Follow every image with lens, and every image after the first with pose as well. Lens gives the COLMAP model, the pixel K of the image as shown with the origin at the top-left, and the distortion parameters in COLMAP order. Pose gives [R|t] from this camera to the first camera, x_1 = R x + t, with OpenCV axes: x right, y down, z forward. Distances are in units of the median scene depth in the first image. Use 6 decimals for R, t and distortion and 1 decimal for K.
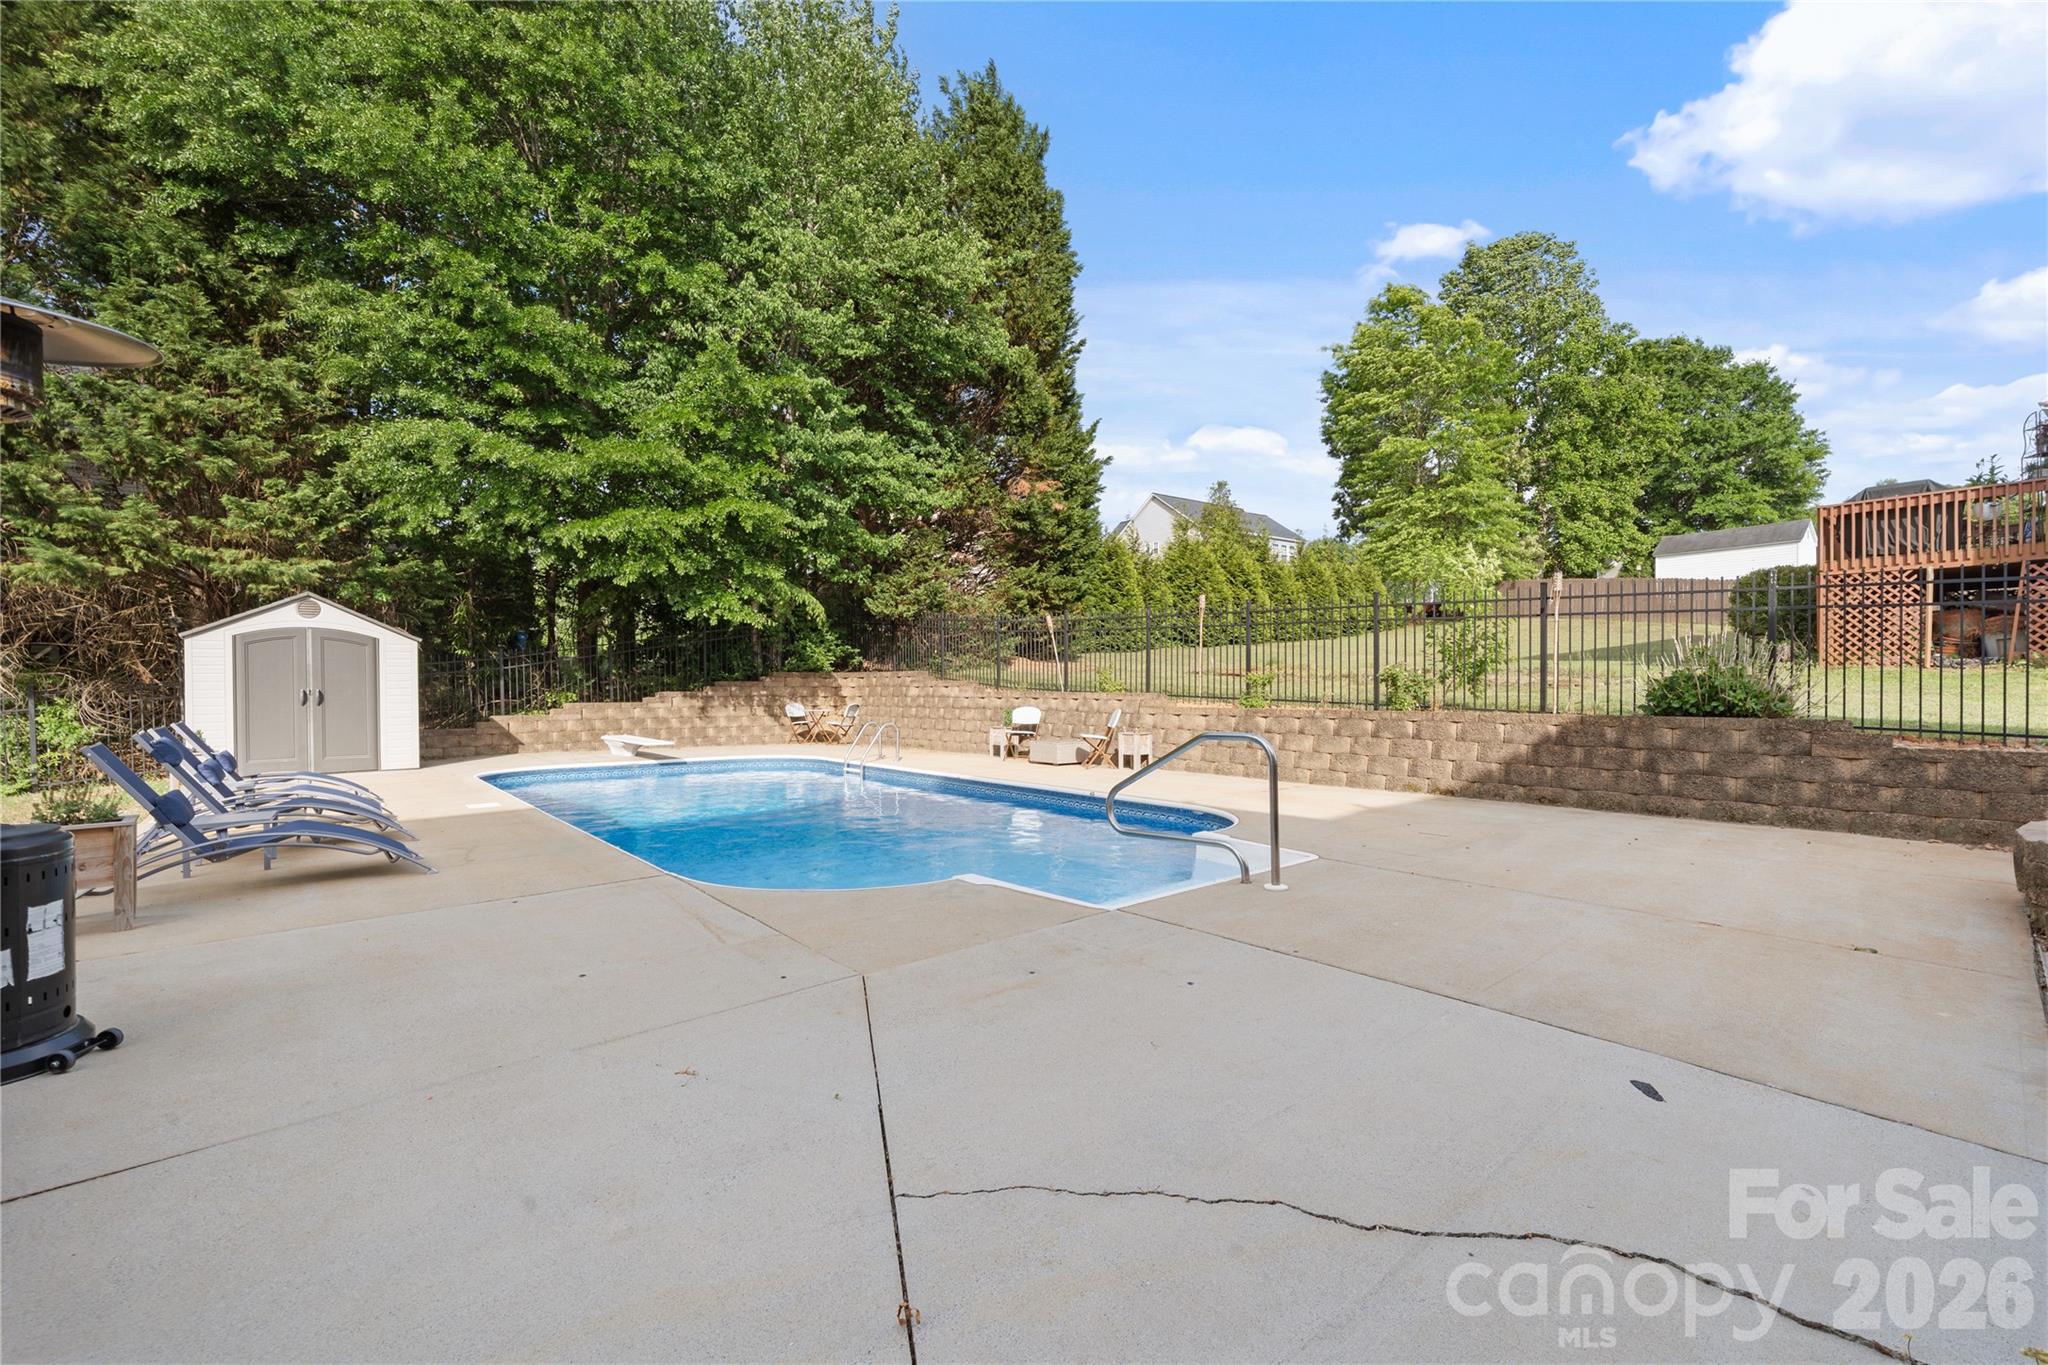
lens RADIAL K [[832.4, 0, 1065.8], [0, 832.4, 682.5], [0, 0, 1]] dist [-0.005637, 0.001887]
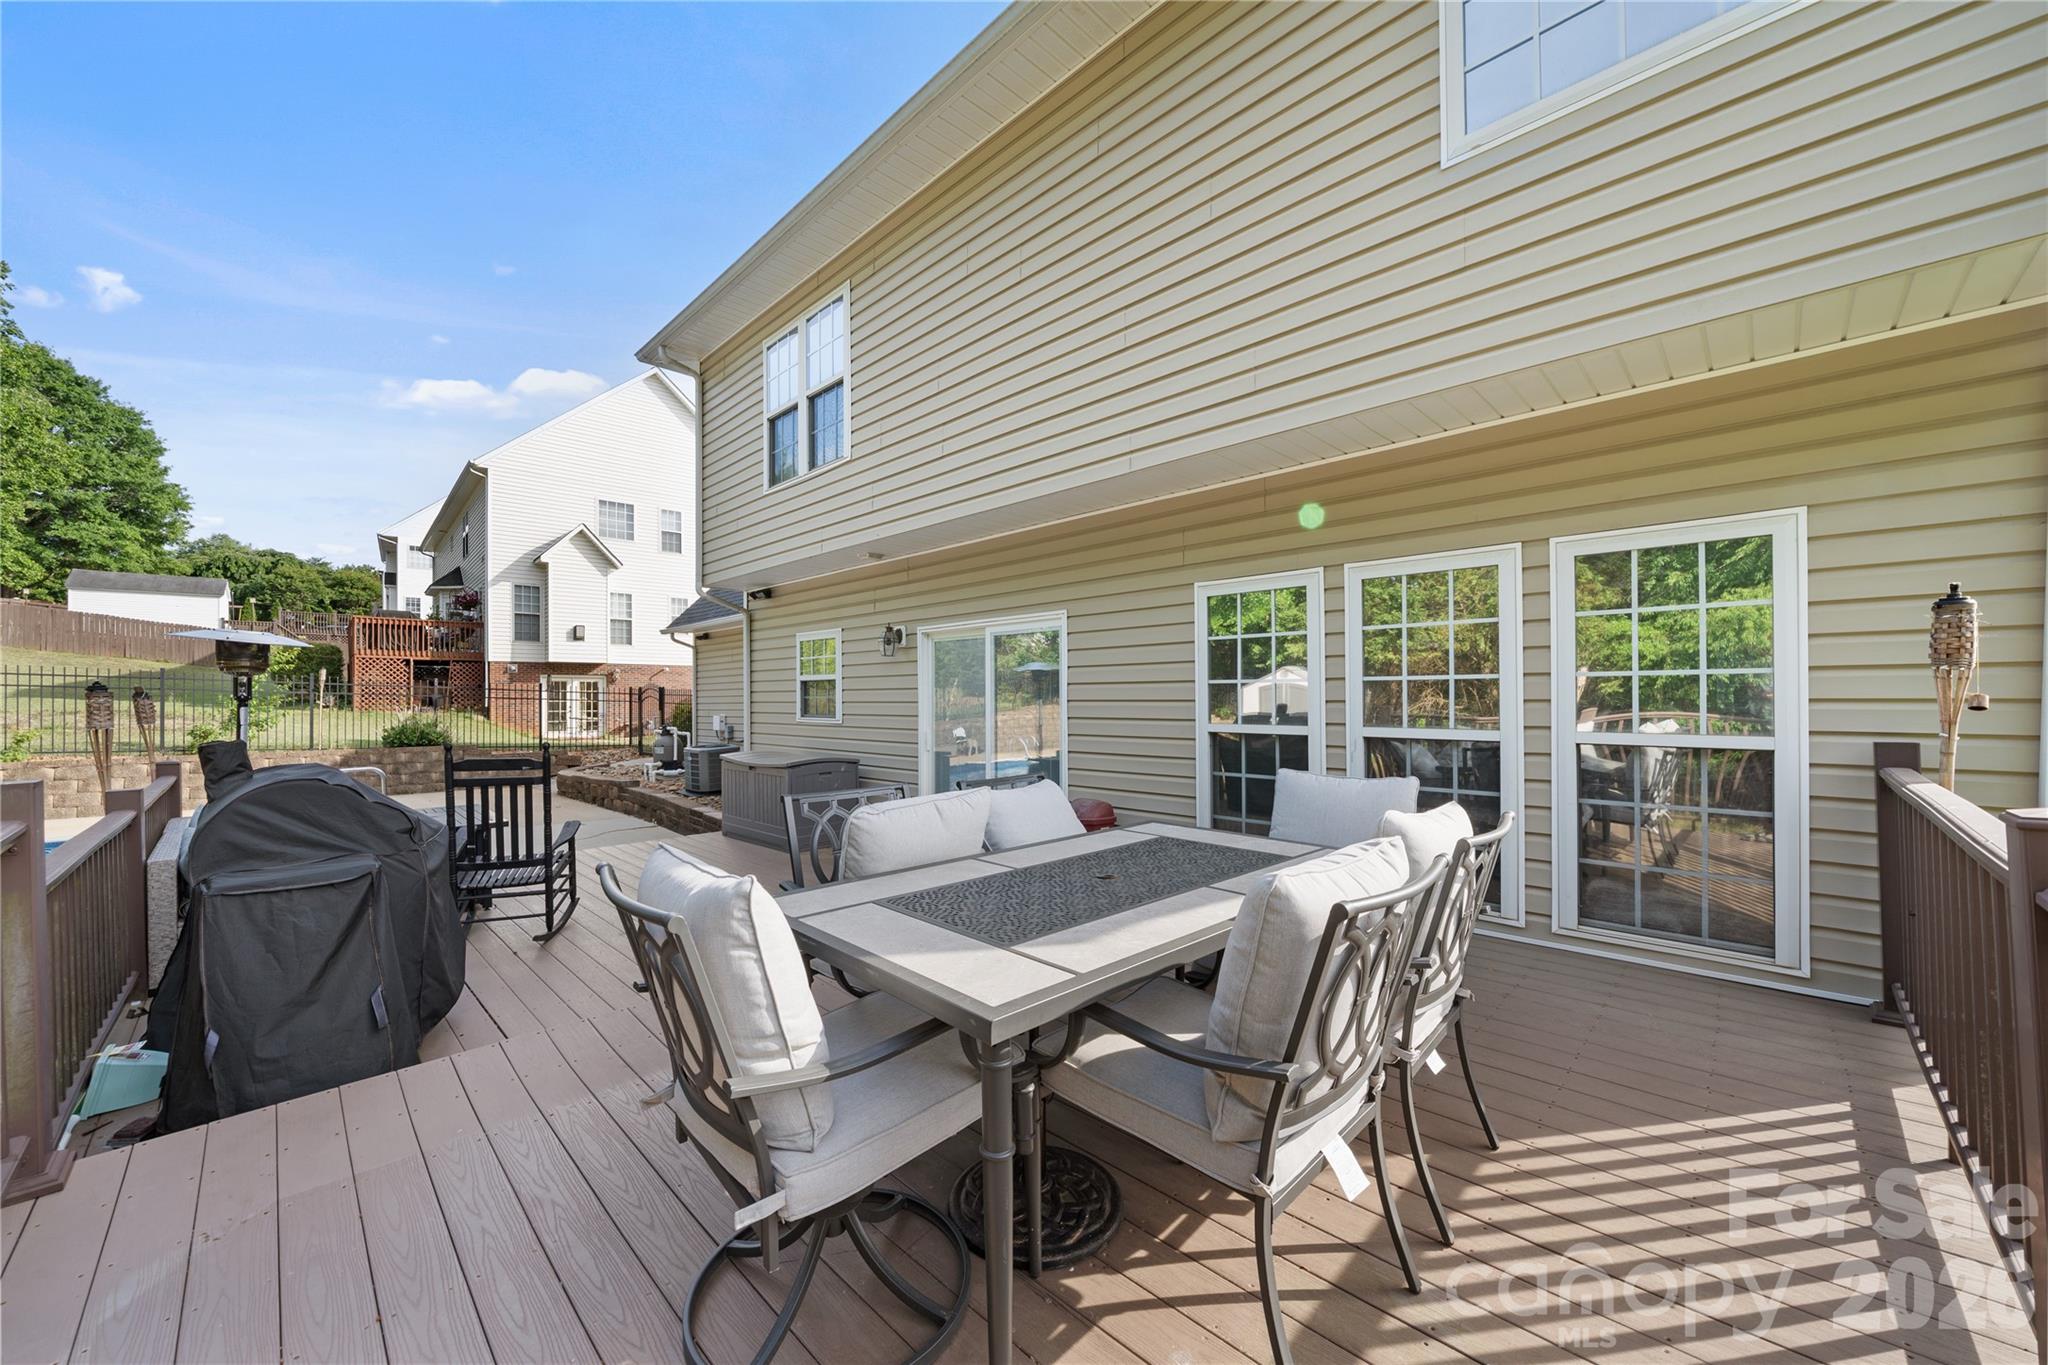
lens RADIAL K [[752.3, 0, 1036.1], [0, 752.3, 702.4], [0, 0, 1]] dist [-0.000734, -0.000007]
pose [[-0.093456, -0.003881, 0.995616, -0.650987], [-0.006770, 0.999972, 0.003263, -0.044290], [-0.995600, -0.006435, -0.093480, -0.210669]]
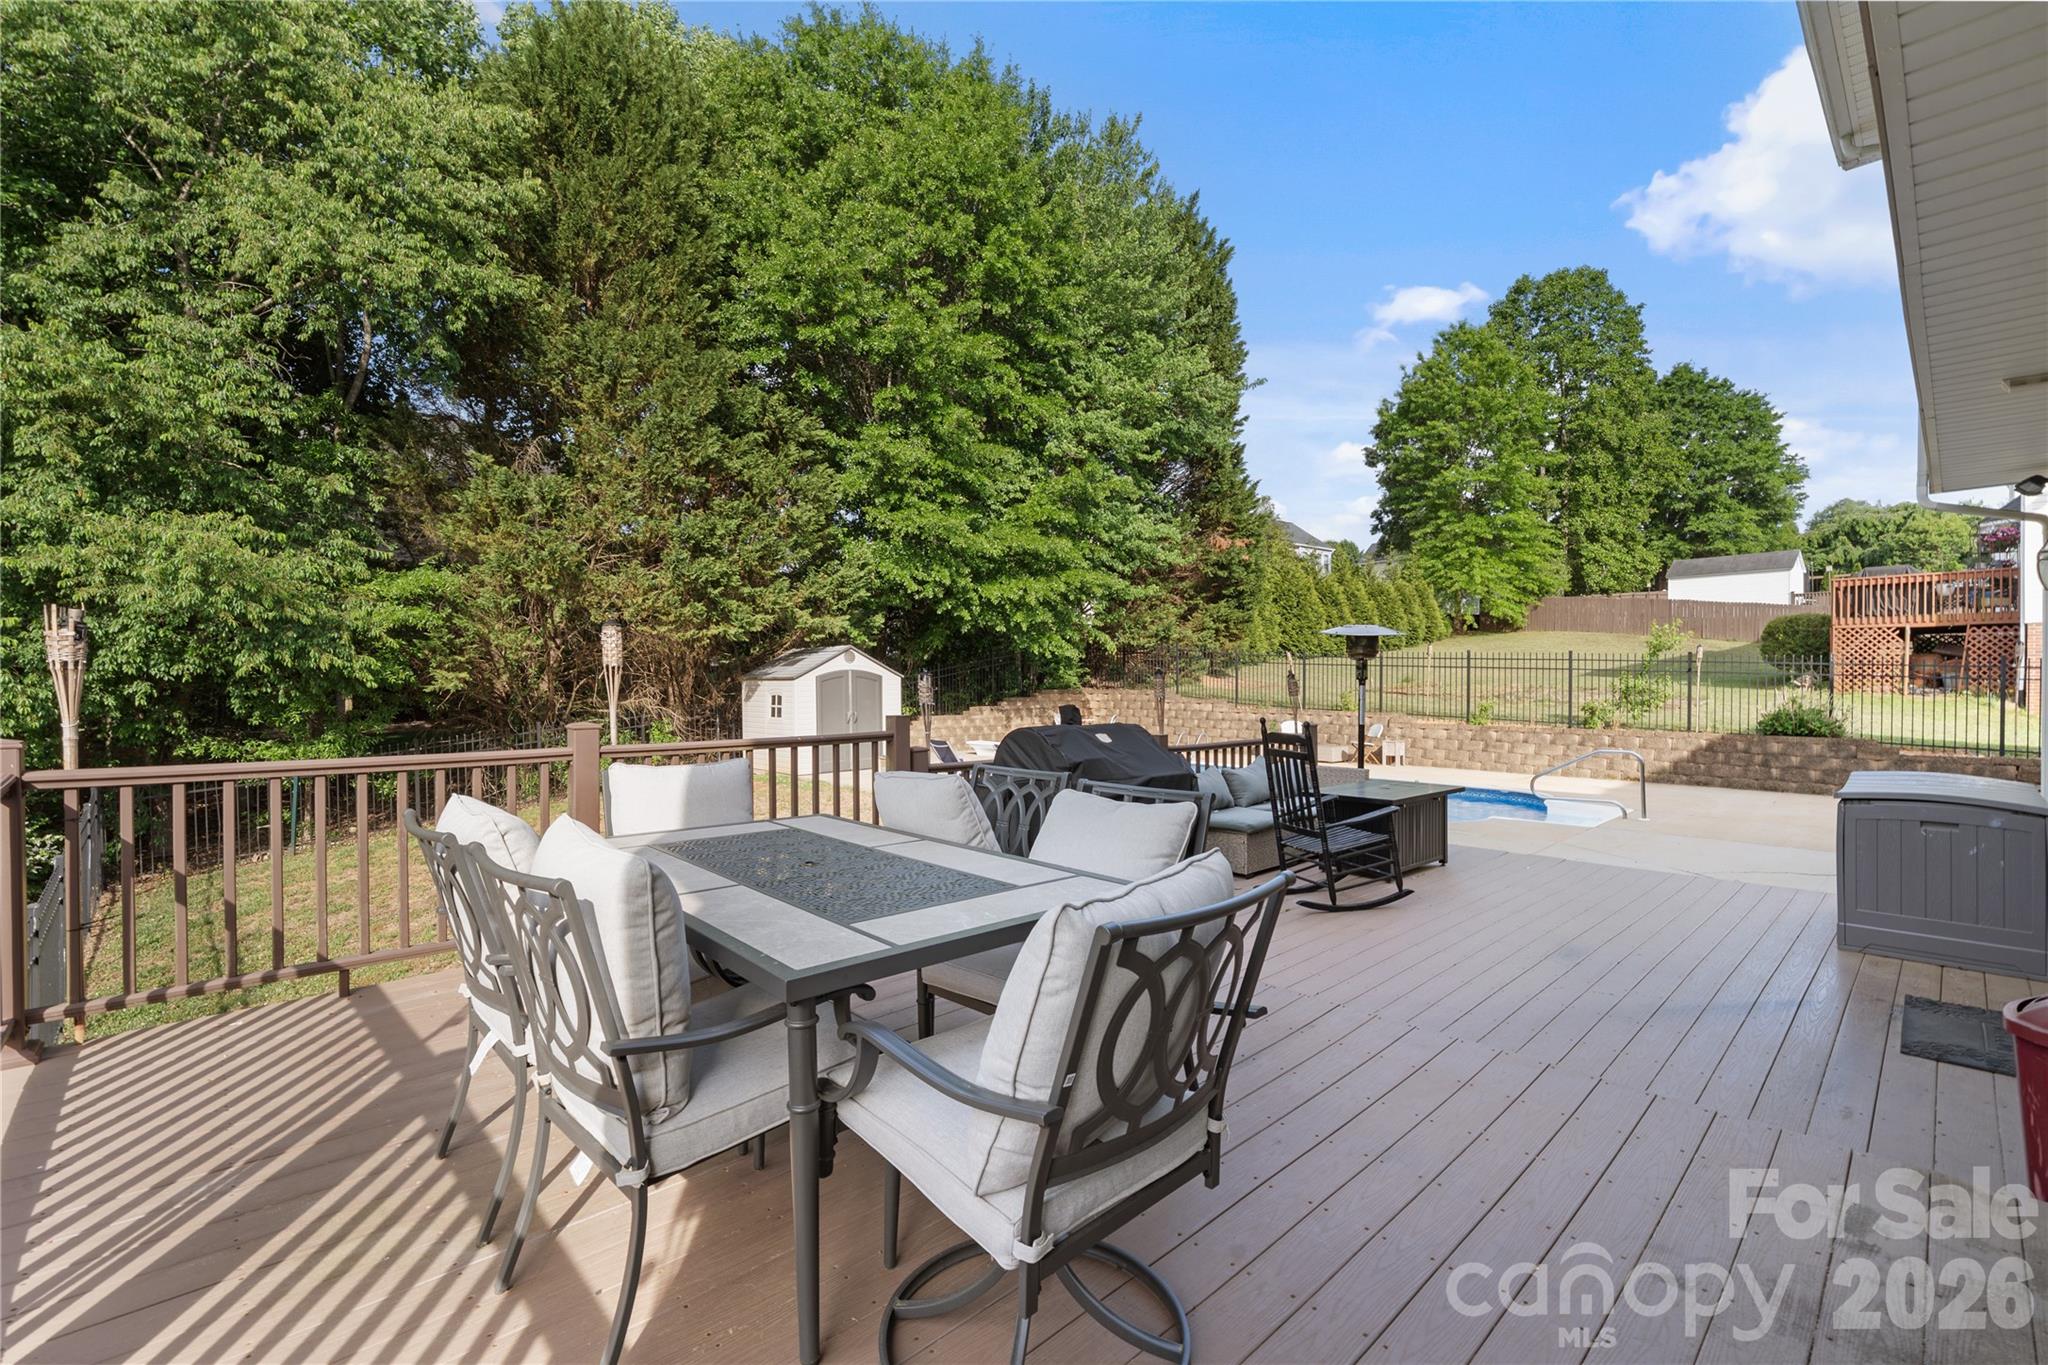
lens RADIAL K [[900.8, 0, 1029.2], [0, 900.8, 680.0], [0, 0, 1]] dist [0.000236, 0.000070]
pose [[0.998824, 0.002822, 0.048404, -0.471824], [-0.003413, 0.999921, 0.012117, -0.047442], [-0.048366, -0.012268, 0.998754, -0.415907]]
